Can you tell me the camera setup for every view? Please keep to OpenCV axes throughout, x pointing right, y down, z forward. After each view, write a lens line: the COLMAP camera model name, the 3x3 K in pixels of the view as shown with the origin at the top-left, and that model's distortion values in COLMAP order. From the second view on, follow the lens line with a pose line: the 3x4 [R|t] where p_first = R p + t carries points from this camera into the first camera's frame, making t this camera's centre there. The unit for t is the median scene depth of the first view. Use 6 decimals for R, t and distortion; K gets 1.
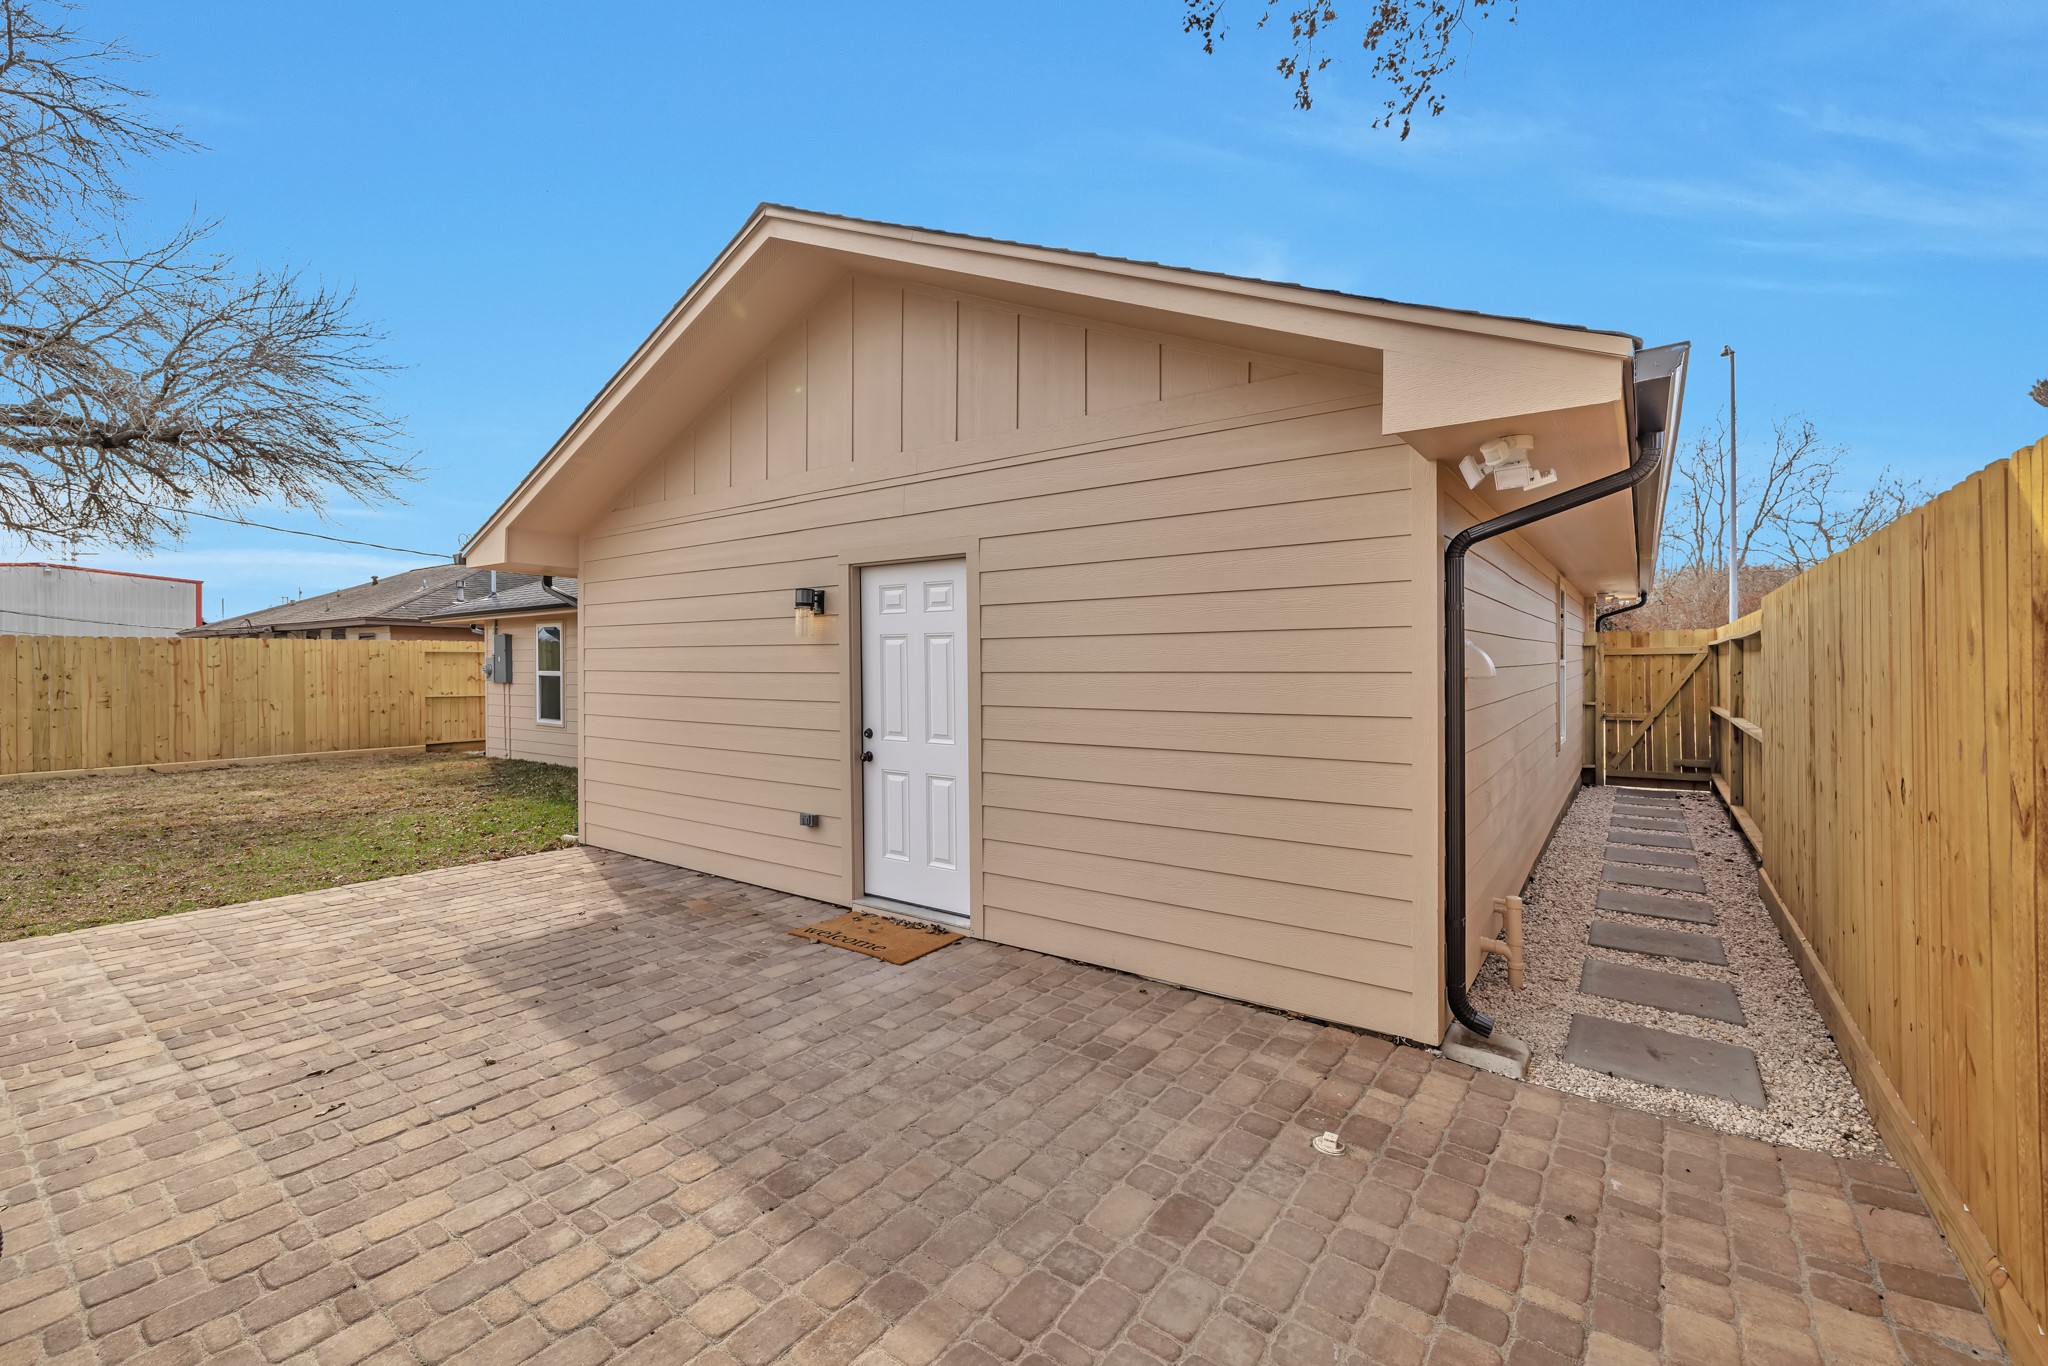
lens RADIAL K [[853.4, 0, 1012.8], [0, 853.4, 666.5], [0, 0, 1]] dist [-0.001449, -0.000059]
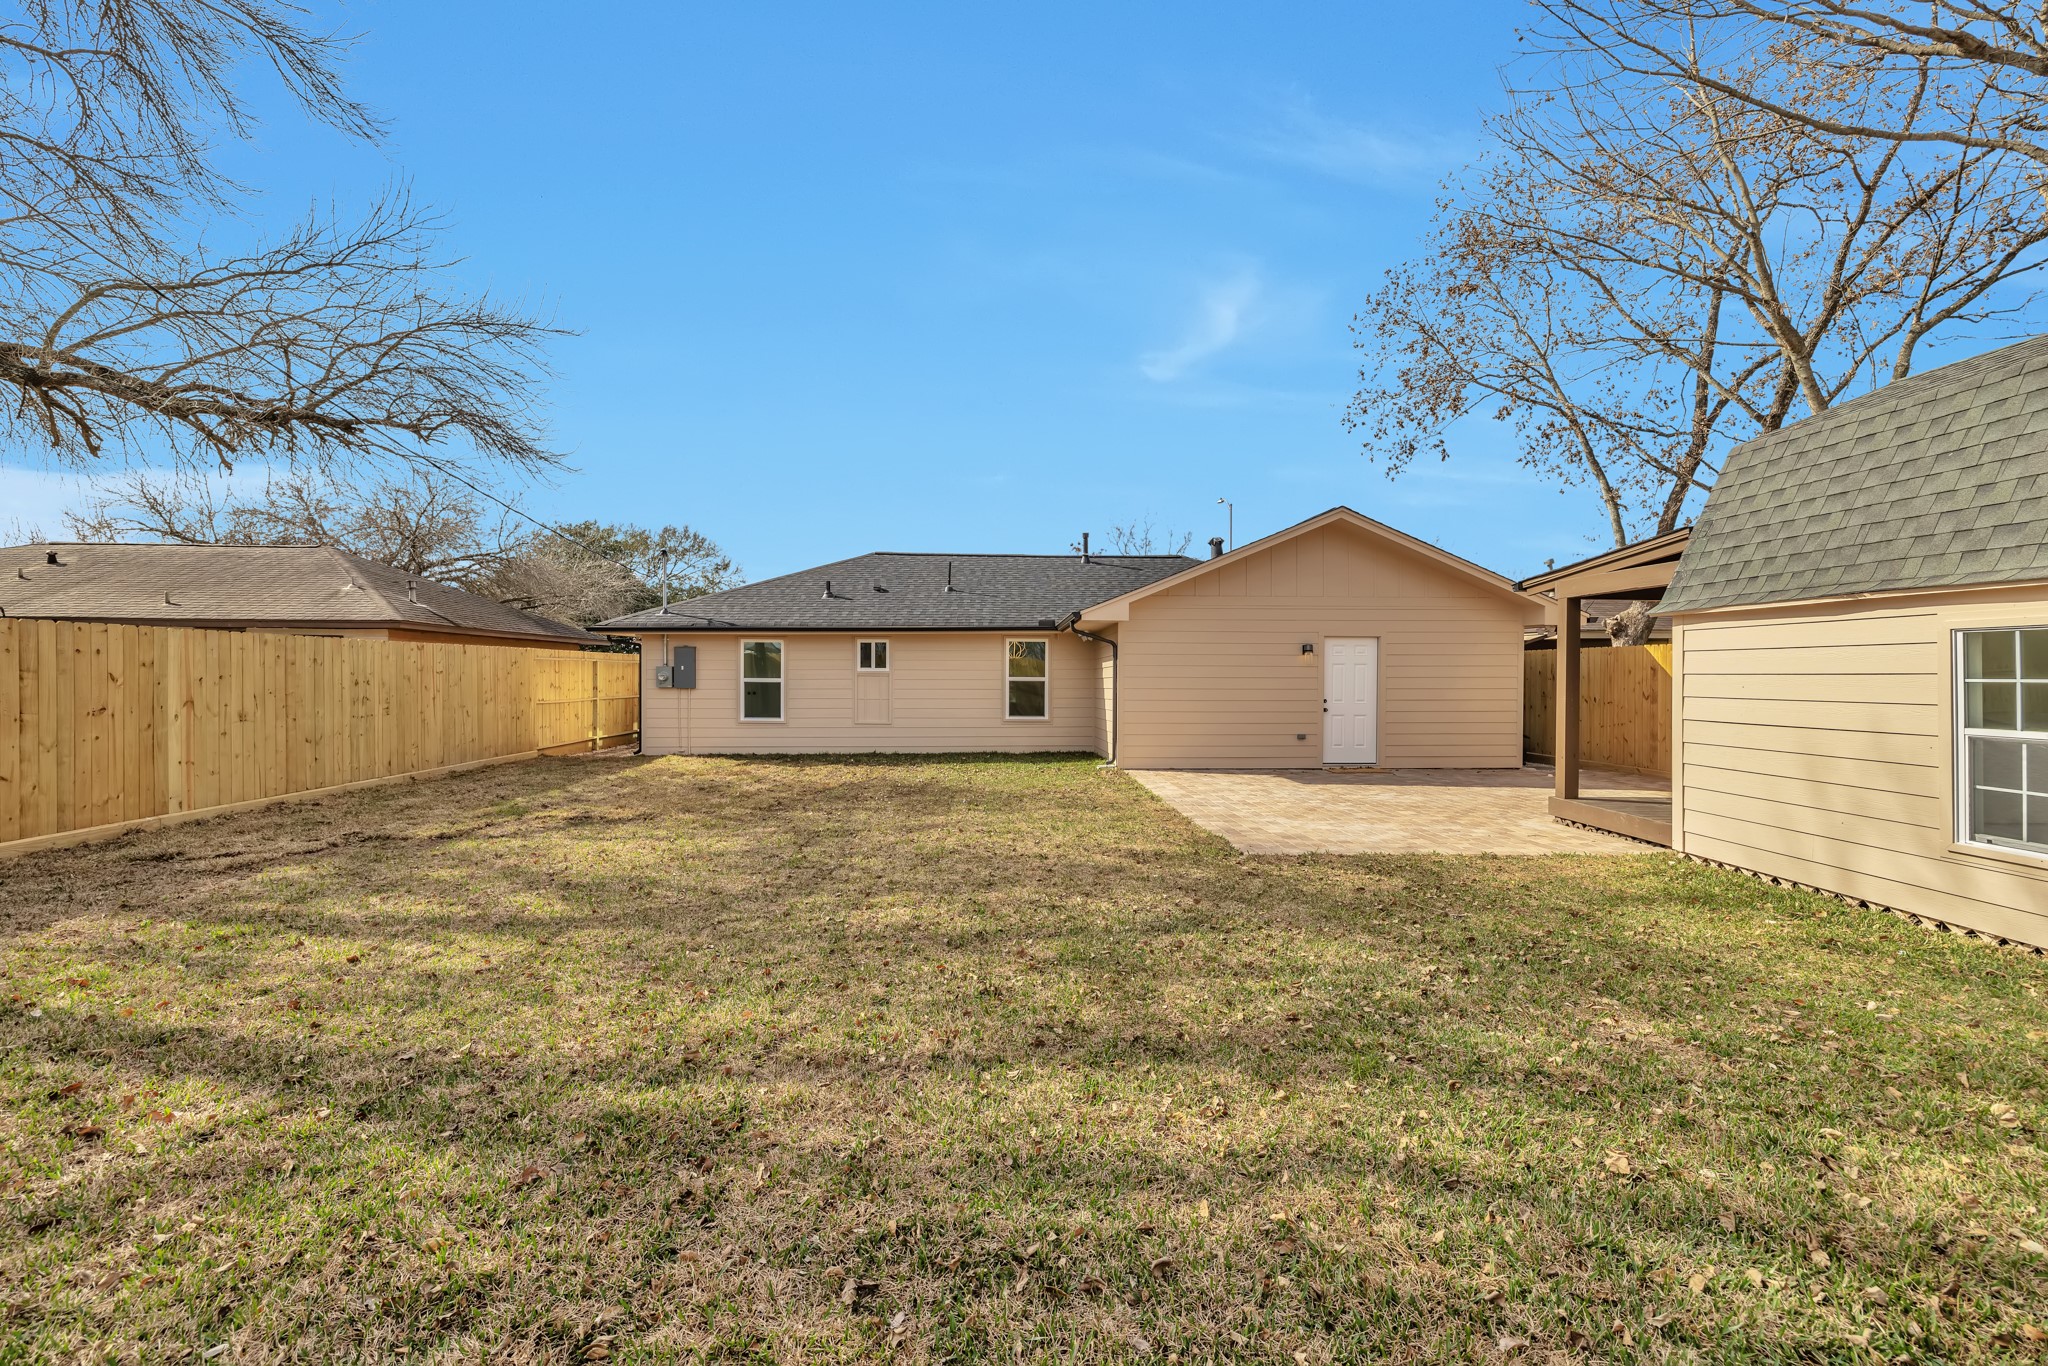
lens RADIAL K [[861.2, 0, 1024.0], [0, 861.2, 683.0], [0, 0, 1]] dist [-0.000623, 0.000142]
pose [[0.785187, -0.002302, 0.619255, -1.031847], [-0.001817, 0.999980, 0.006021, 0.004125], [-0.619256, -0.005853, 0.785167, -0.206011]]
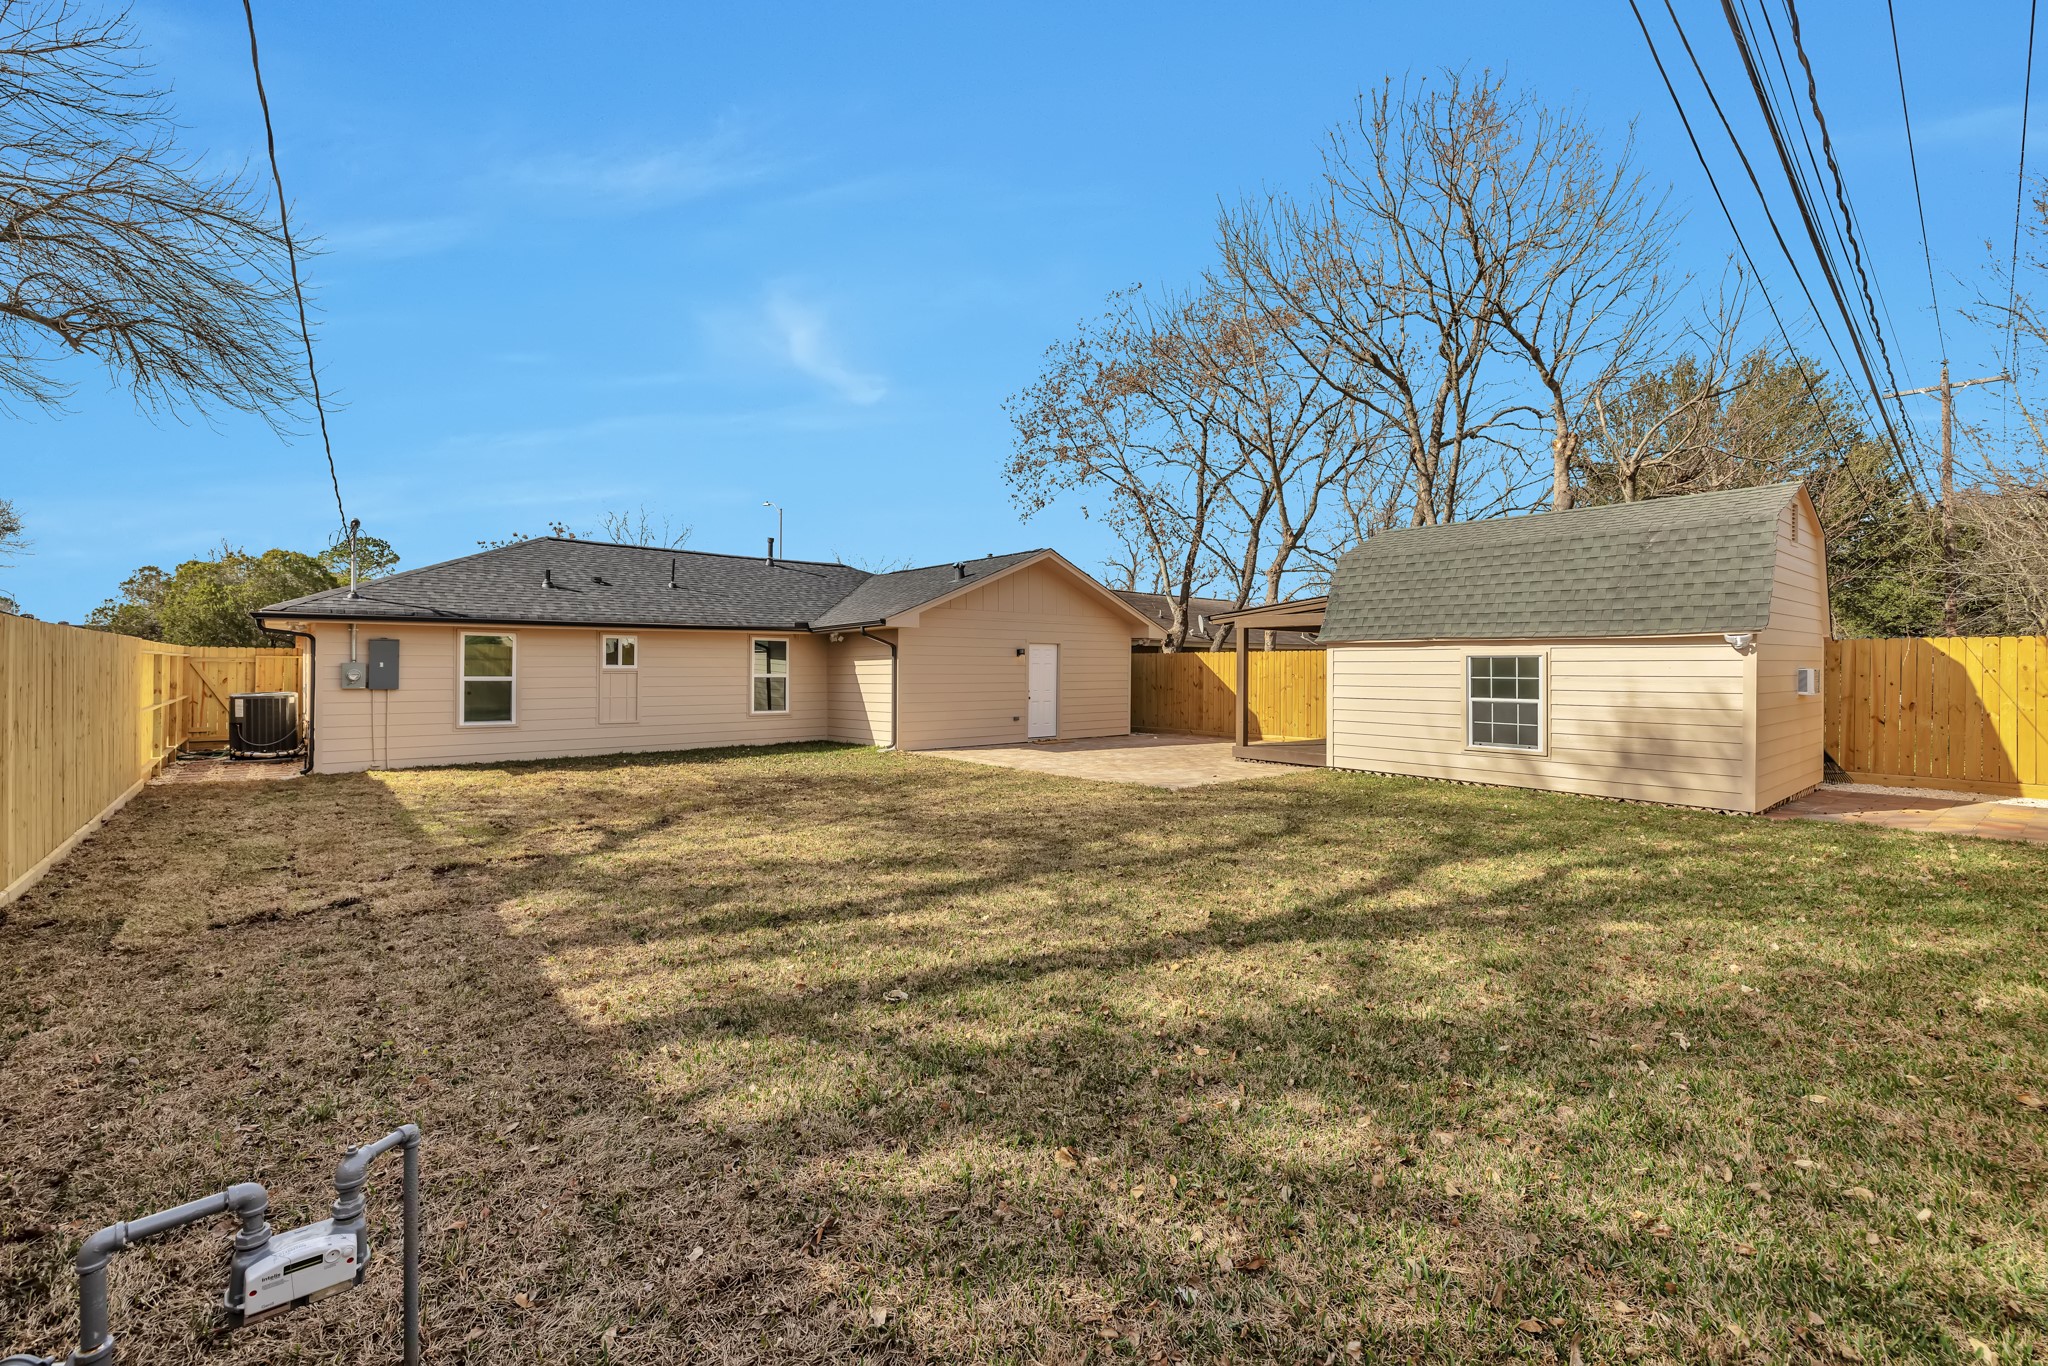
lens RADIAL K [[853.4, 0, 1012.8], [0, 853.4, 666.5], [0, 0, 1]] dist [-0.001449, -0.000059]
pose [[0.228972, 0.002936, 0.973429, -1.467628], [-0.000435, 0.999996, -0.002914, -0.004681], [-0.973433, 0.000244, 0.228972, 0.108766]]
